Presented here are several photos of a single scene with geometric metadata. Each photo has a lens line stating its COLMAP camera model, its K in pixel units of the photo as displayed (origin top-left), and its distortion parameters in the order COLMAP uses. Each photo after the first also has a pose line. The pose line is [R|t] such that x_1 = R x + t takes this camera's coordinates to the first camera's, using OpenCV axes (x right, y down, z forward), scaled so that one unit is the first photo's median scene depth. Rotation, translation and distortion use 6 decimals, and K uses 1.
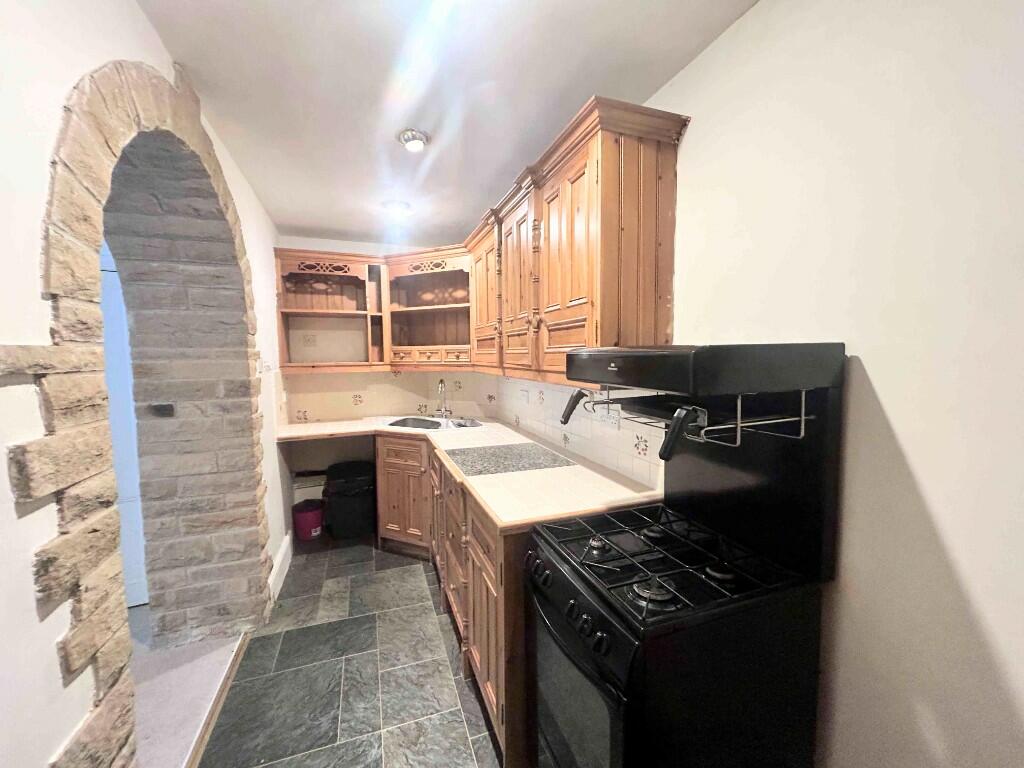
lens RADIAL K [[410.2, 0, 514.5], [0, 410.2, 382.4], [0, 0, 1]] dist [-0.002638, 0.000385]
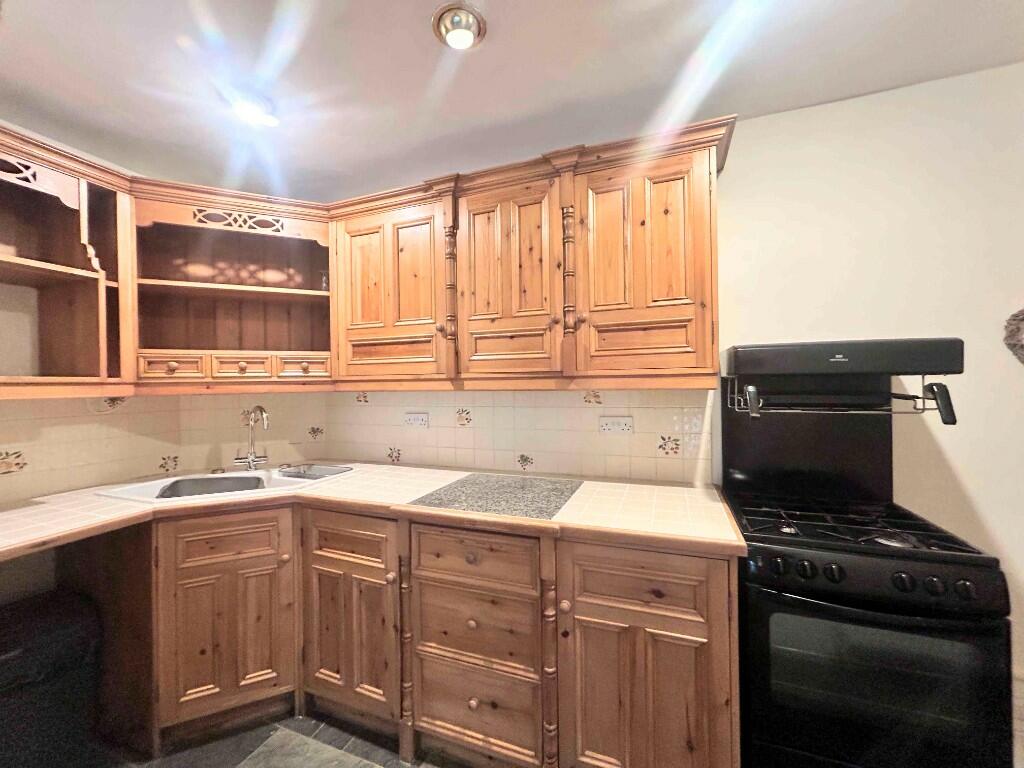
lens RADIAL K [[410.2, 0, 511.8], [0, 410.2, 382.0], [0, 0, 1]] dist [-0.002638, 0.000385]
pose [[0.656825, 0.001282, 0.754042, -0.437019], [0.058861, 0.996860, -0.052966, 0.012713], [-0.751742, 0.079173, 0.654688, 0.341458]]
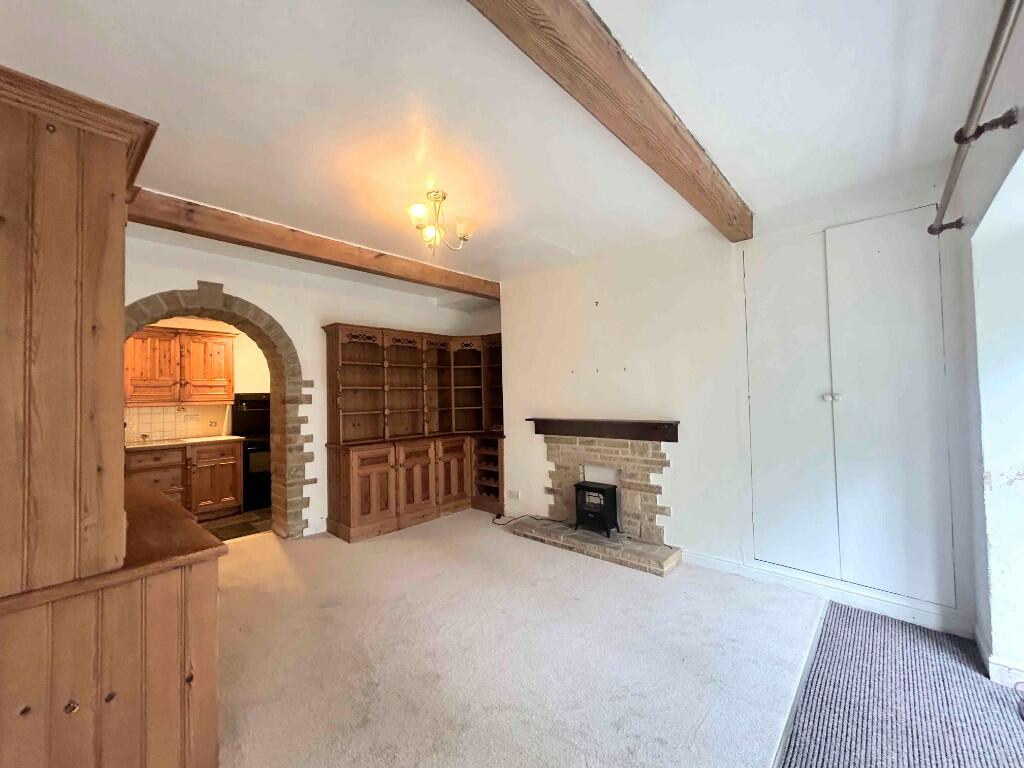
lens RADIAL K [[410.2, 0, 512.0], [0, 410.2, 382.1], [0, 0, 1]] dist [-0.002638, 0.000385]
pose [[-0.459116, 0.053325, 0.886775, -2.062845], [0.089571, 0.995889, -0.013512, 0.044827], [-0.883849, 0.073226, -0.462004, 0.223629]]
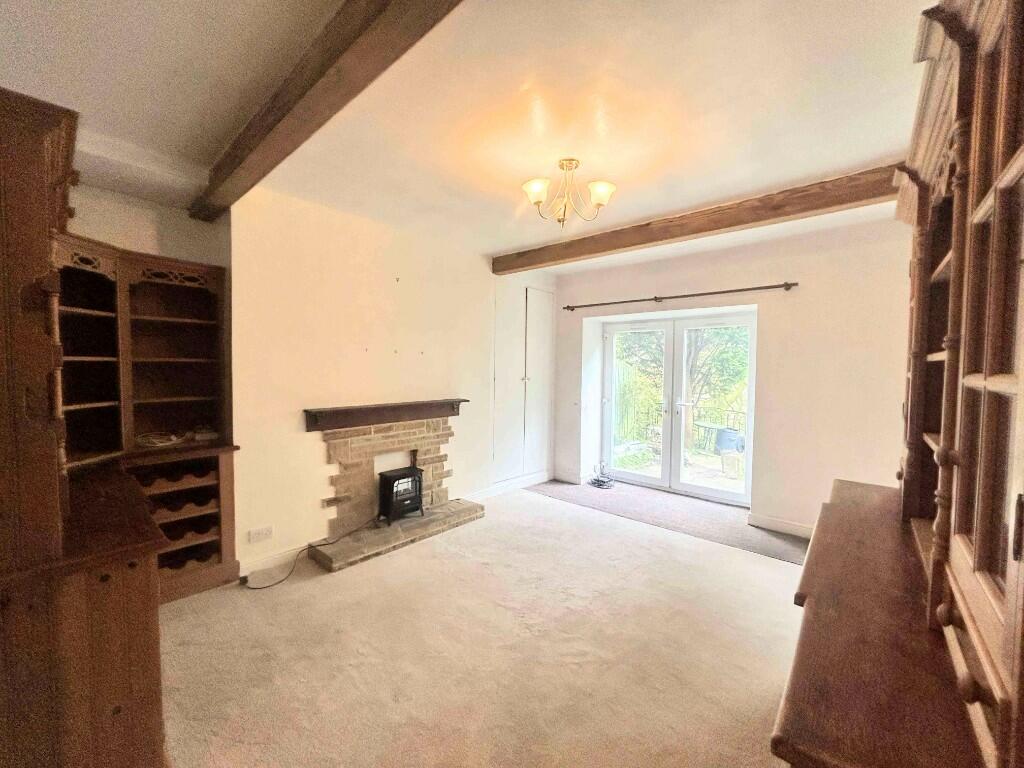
lens RADIAL K [[410.2, 0, 513.3], [0, 410.2, 381.7], [0, 0, 1]] dist [-0.002638, 0.000385]
pose [[-0.882201, 0.024139, -0.470255, -0.726335], [-0.029841, 0.993812, 0.106996, -0.039434], [0.469927, 0.108425, -0.876021, 0.640292]]
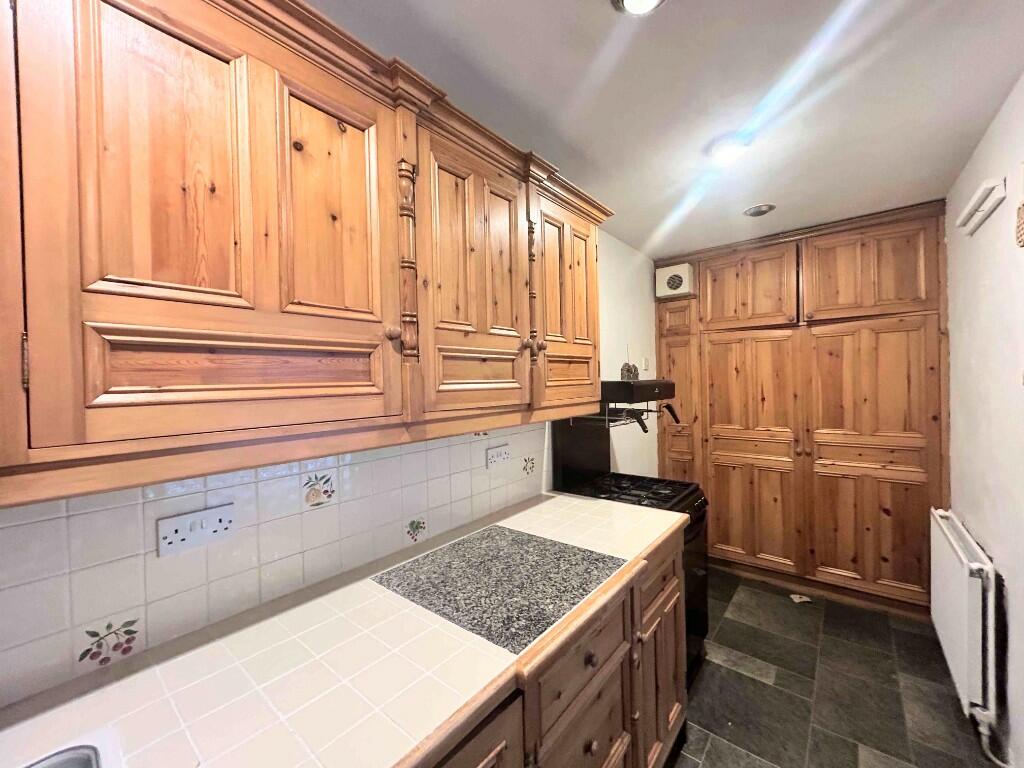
lens RADIAL K [[410.2, 0, 511.8], [0, 410.2, 379.8], [0, 0, 1]] dist [-0.002638, 0.000385]
pose [[-0.507351, 0.021441, 0.861473, -0.386662], [0.086363, 0.995922, 0.026075, -0.070529], [-0.857401, 0.087629, -0.507134, 0.921758]]
